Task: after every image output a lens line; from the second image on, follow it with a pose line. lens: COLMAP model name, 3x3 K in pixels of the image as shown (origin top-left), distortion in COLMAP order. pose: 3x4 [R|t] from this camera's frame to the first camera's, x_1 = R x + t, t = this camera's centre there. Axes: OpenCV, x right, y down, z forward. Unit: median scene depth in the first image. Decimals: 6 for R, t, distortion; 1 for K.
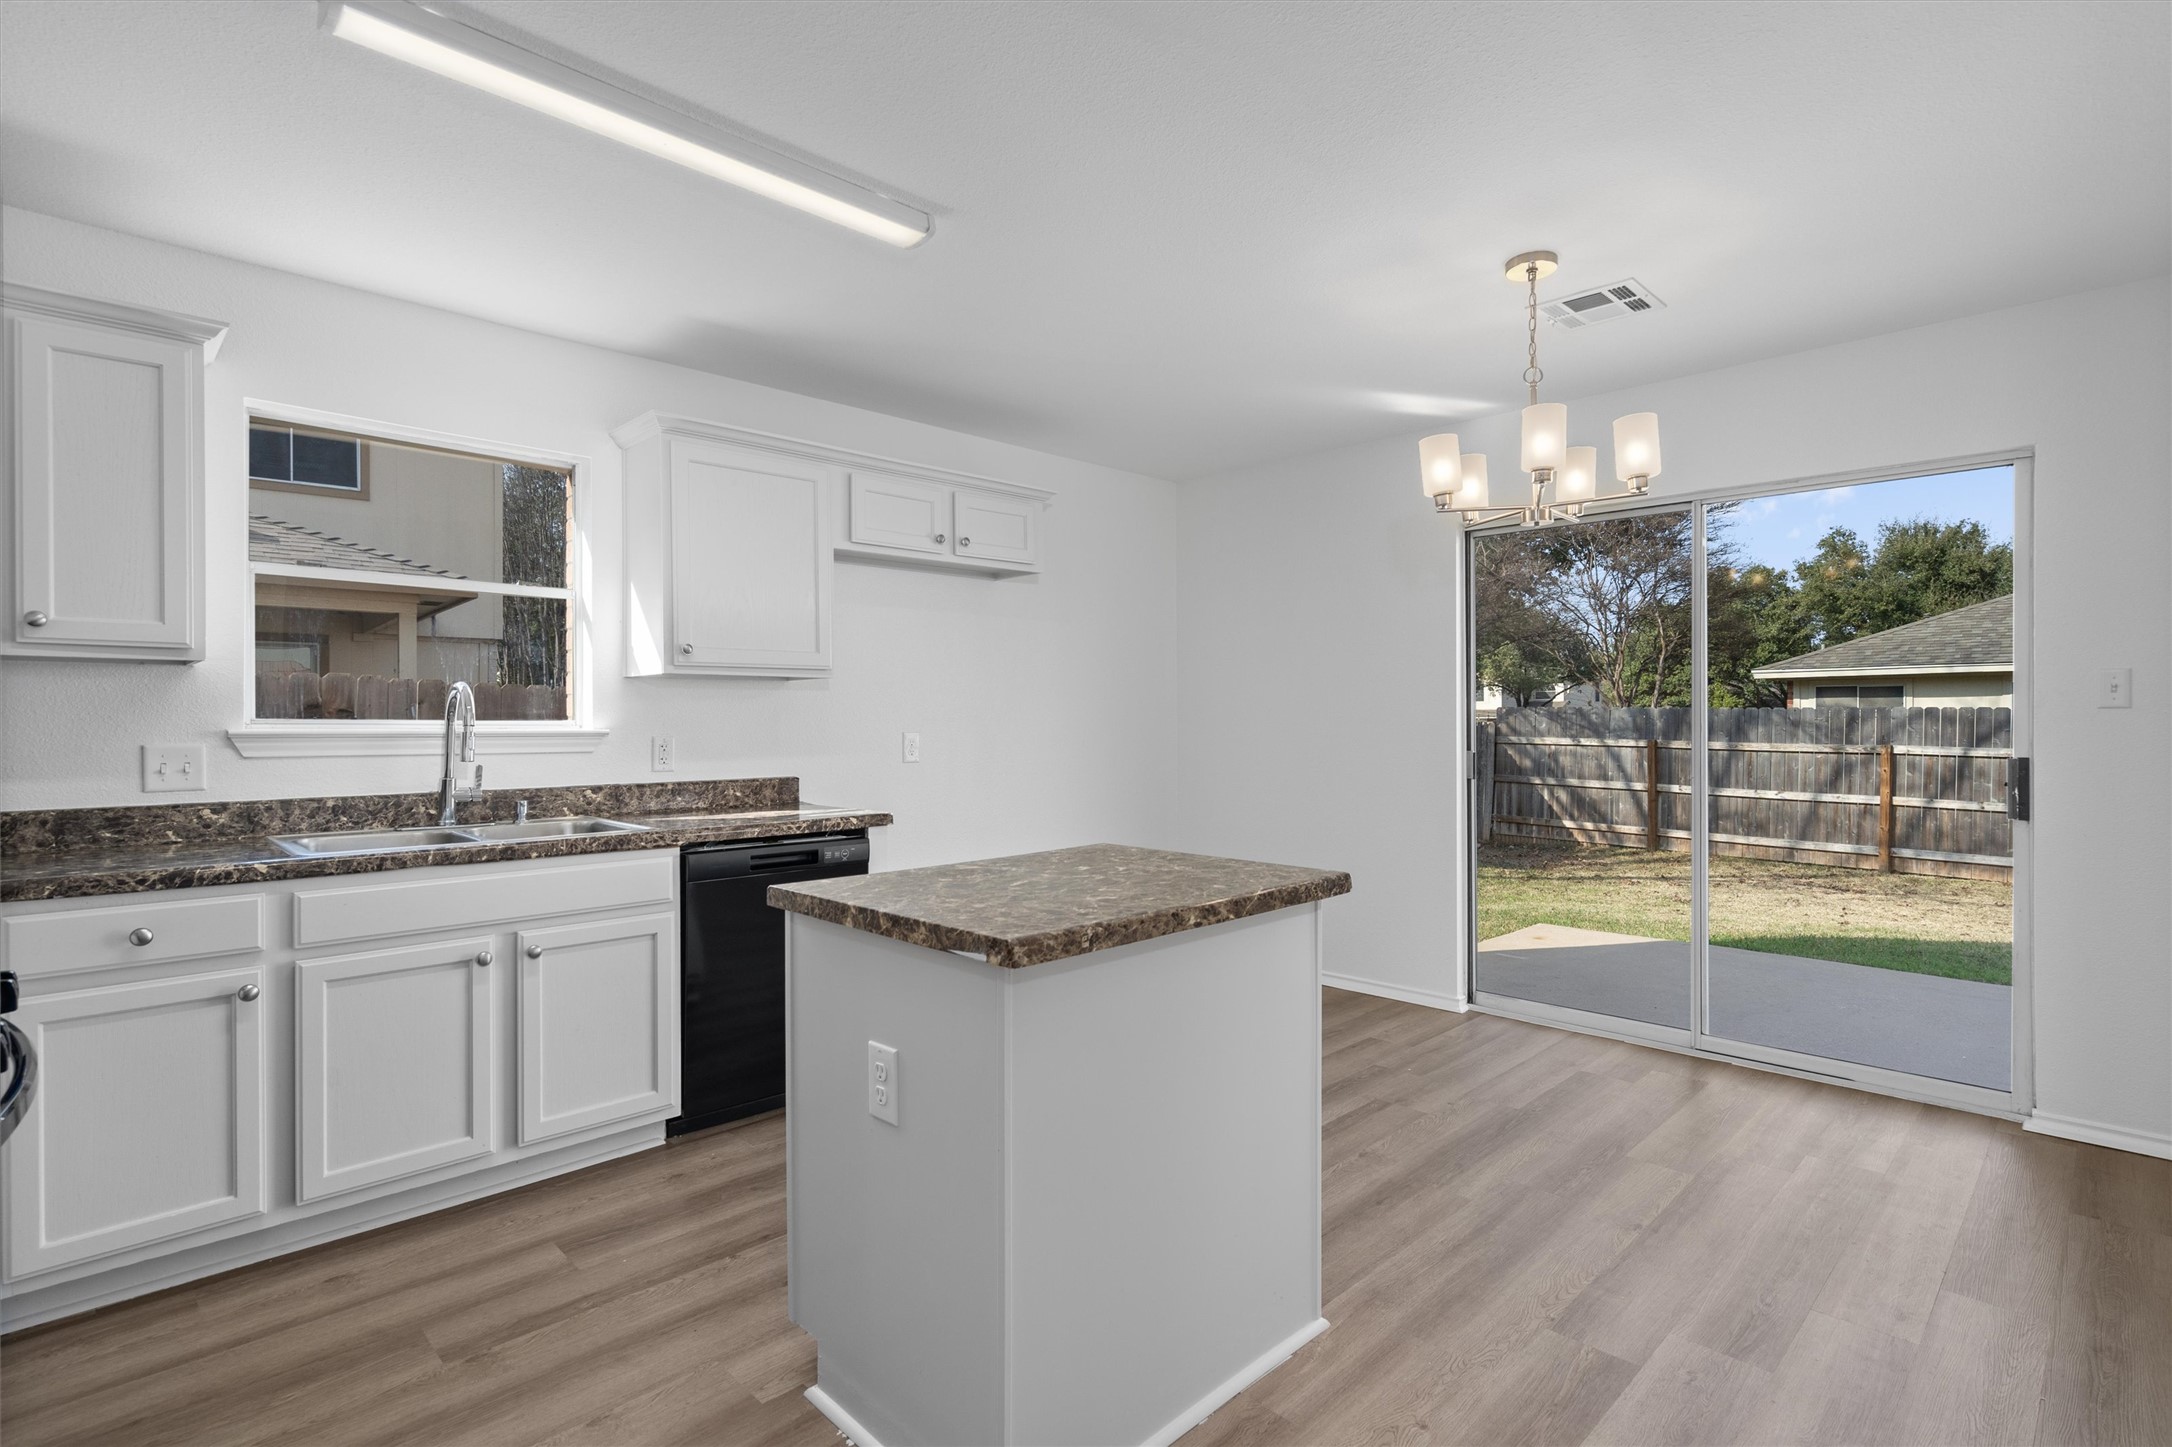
lens RADIAL K [[1044.1, 0, 1086.0], [0, 1044.1, 723.5], [0, 0, 1]] dist [-0.000553, -0.000255]
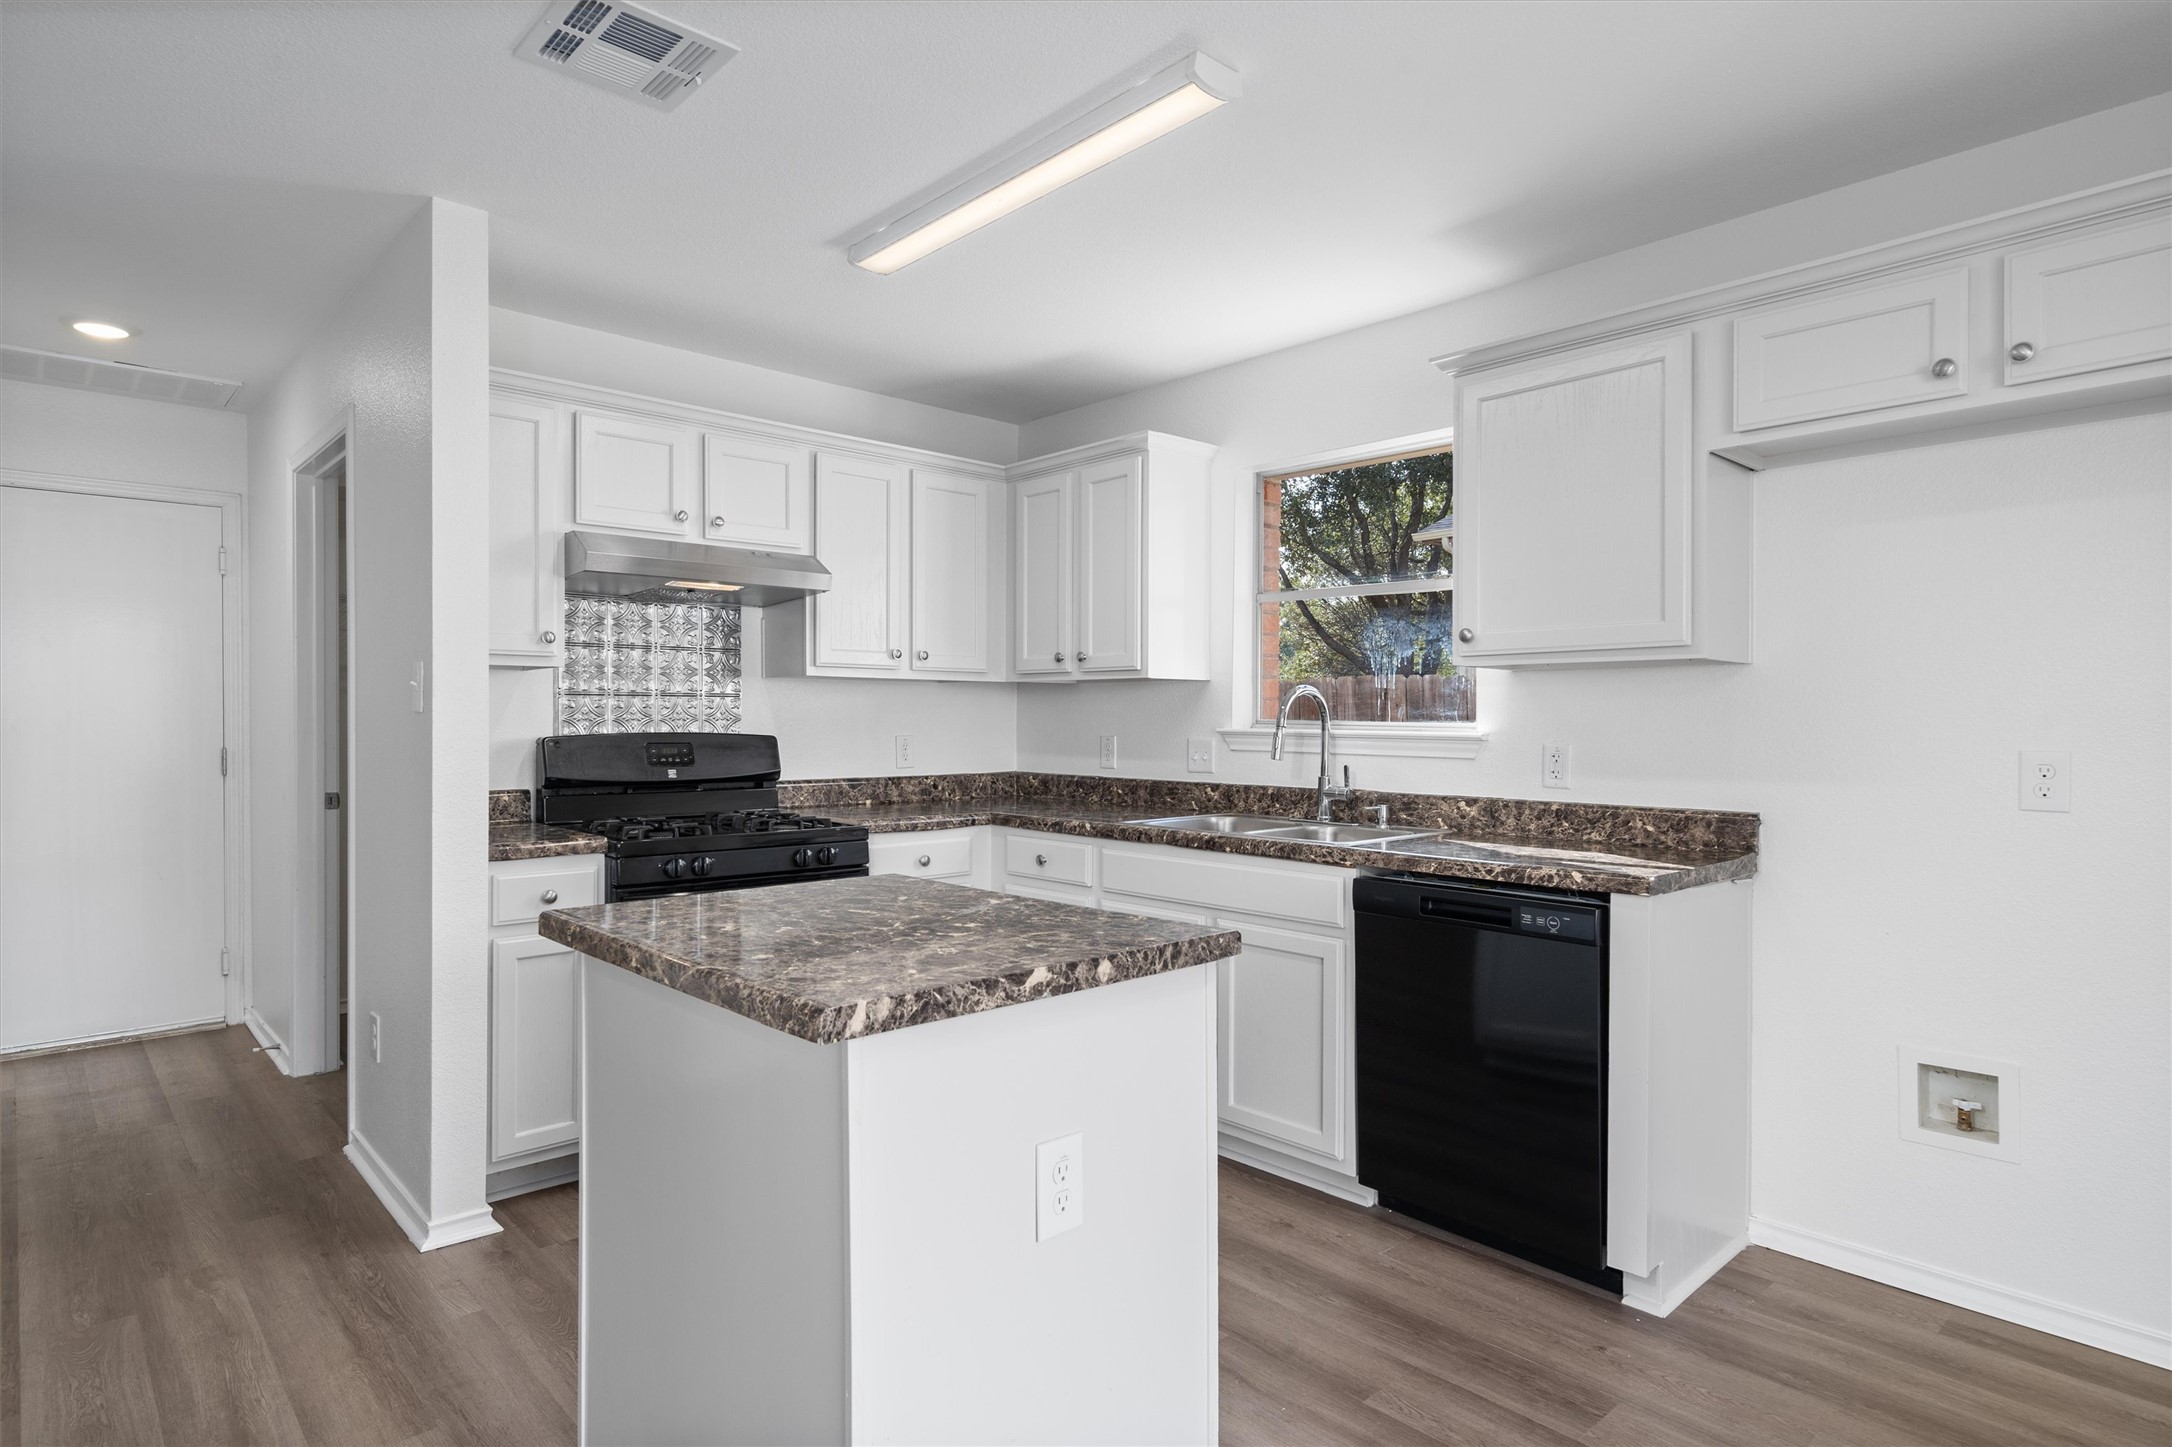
lens RADIAL K [[1202.2, 0, 1086.0], [0, 1202.2, 723.5], [0, 0, 1]] dist [0.007753, 0.000692]
pose [[-0.036508, 0.000441, -0.999333, 0.602598], [-0.013044, 0.999915, 0.000918, 0.001139], [0.999248, 0.013069, -0.036499, 0.789667]]
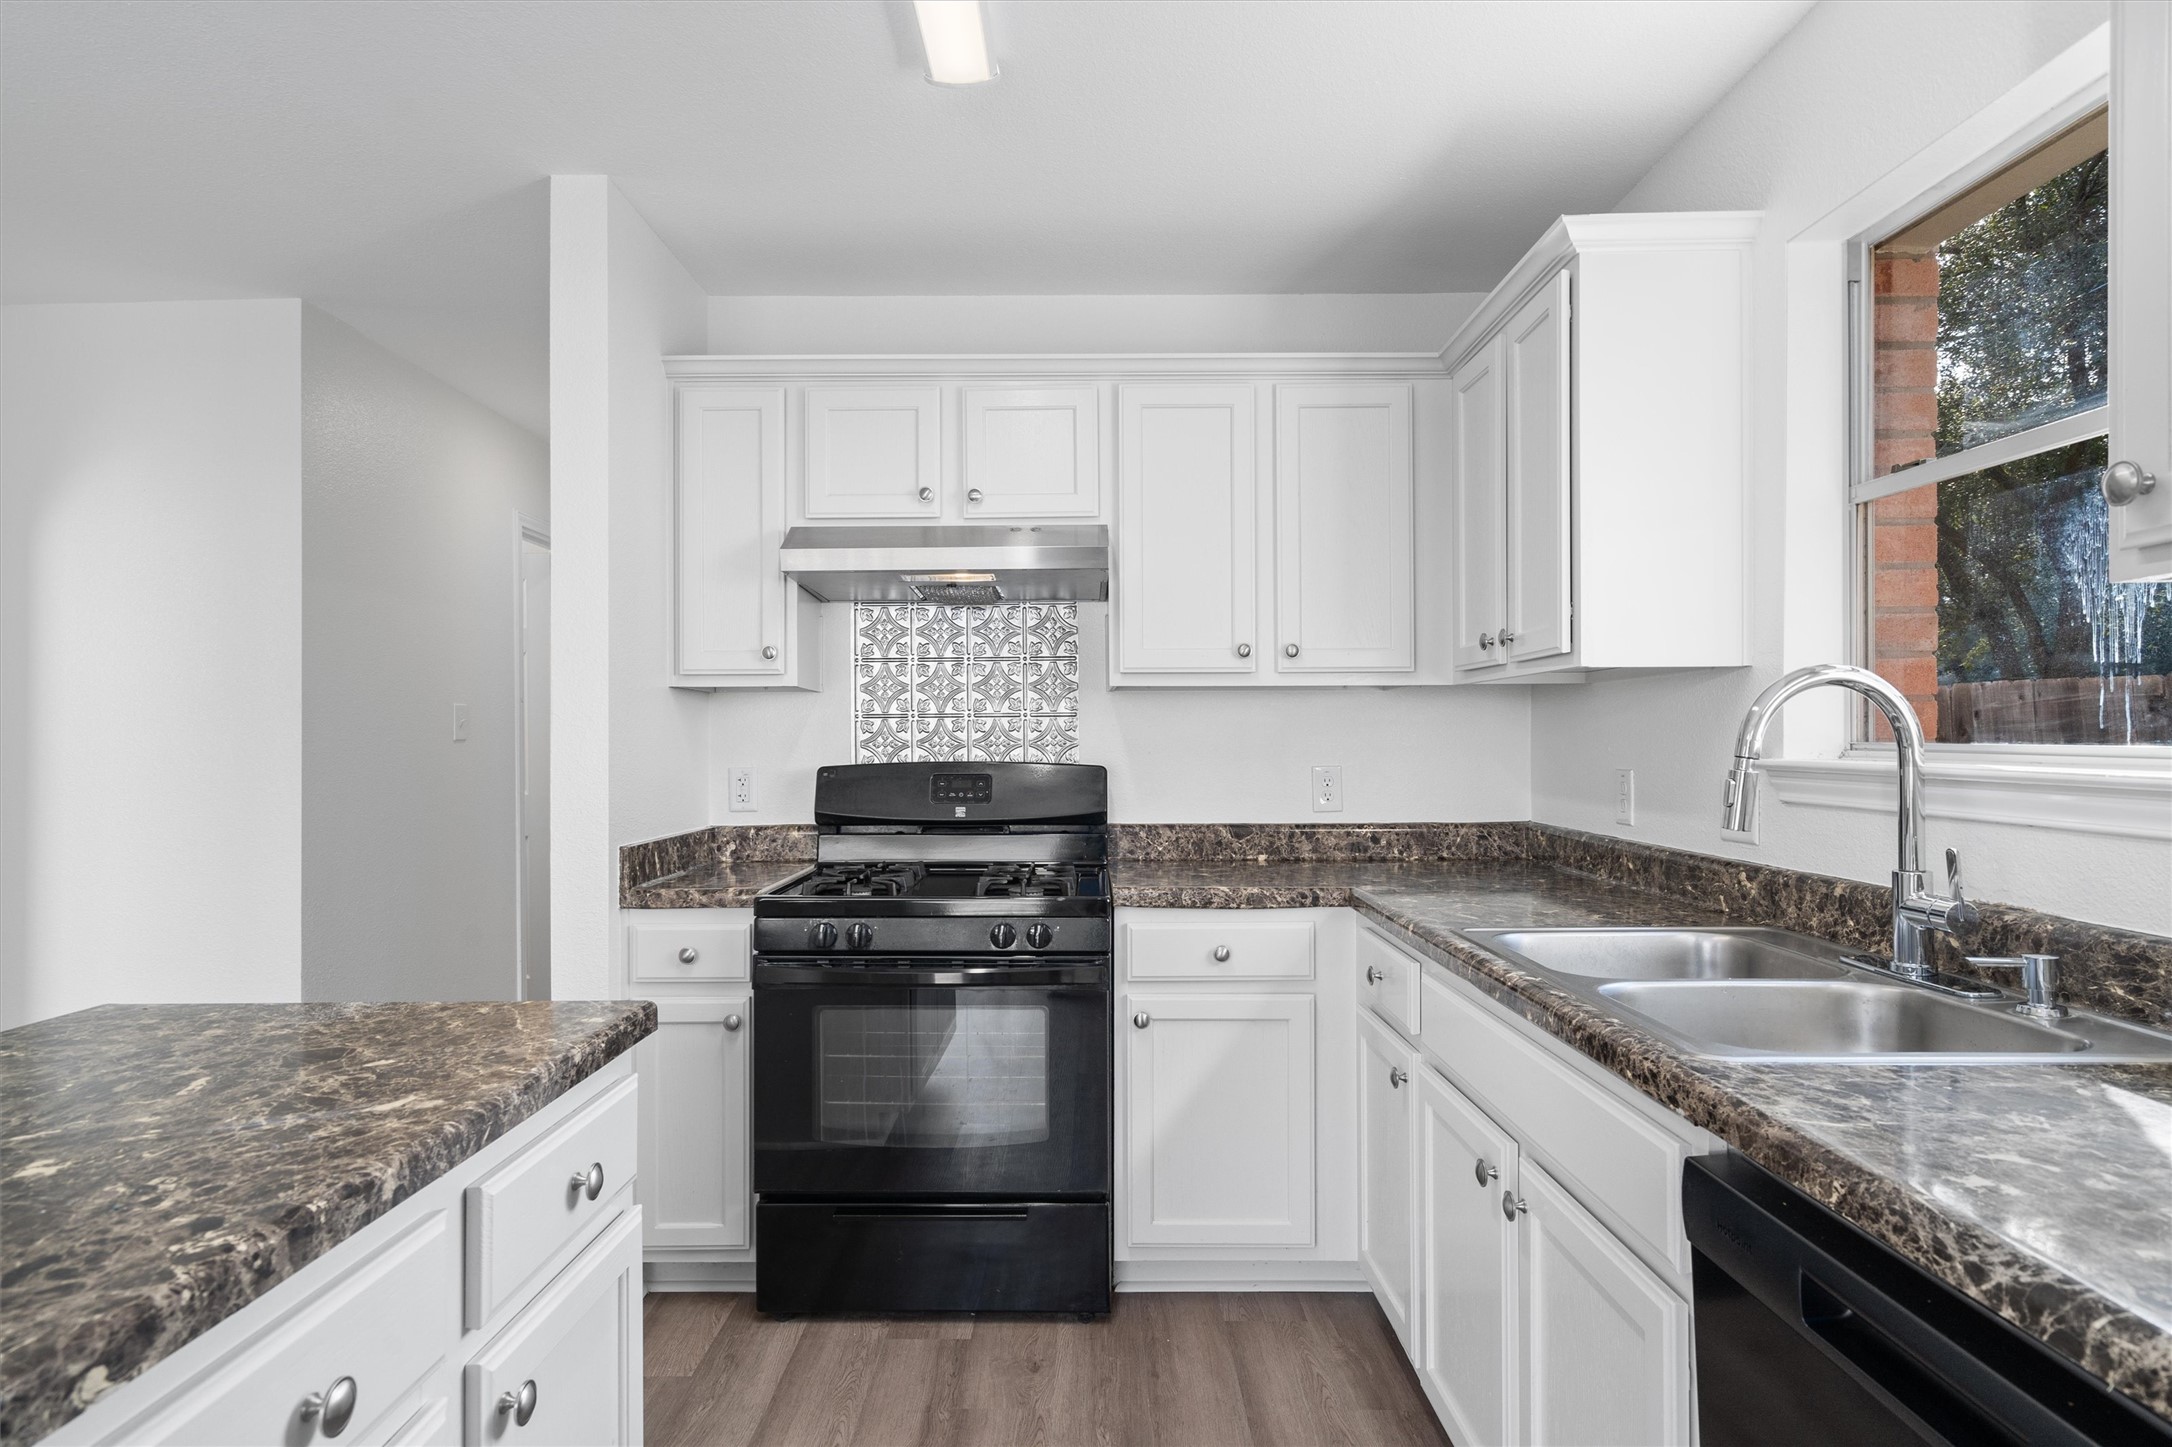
lens RADIAL K [[1207.5, 0, 1059.2], [0, 1207.5, 739.1], [0, 0, 1]] dist [0.014550, -0.000576]
pose [[-0.715797, -0.001388, -0.698307, 0.036574], [-0.004853, 0.999984, 0.002987, -0.005300], [0.698291, 0.005527, -0.715792, 1.104748]]
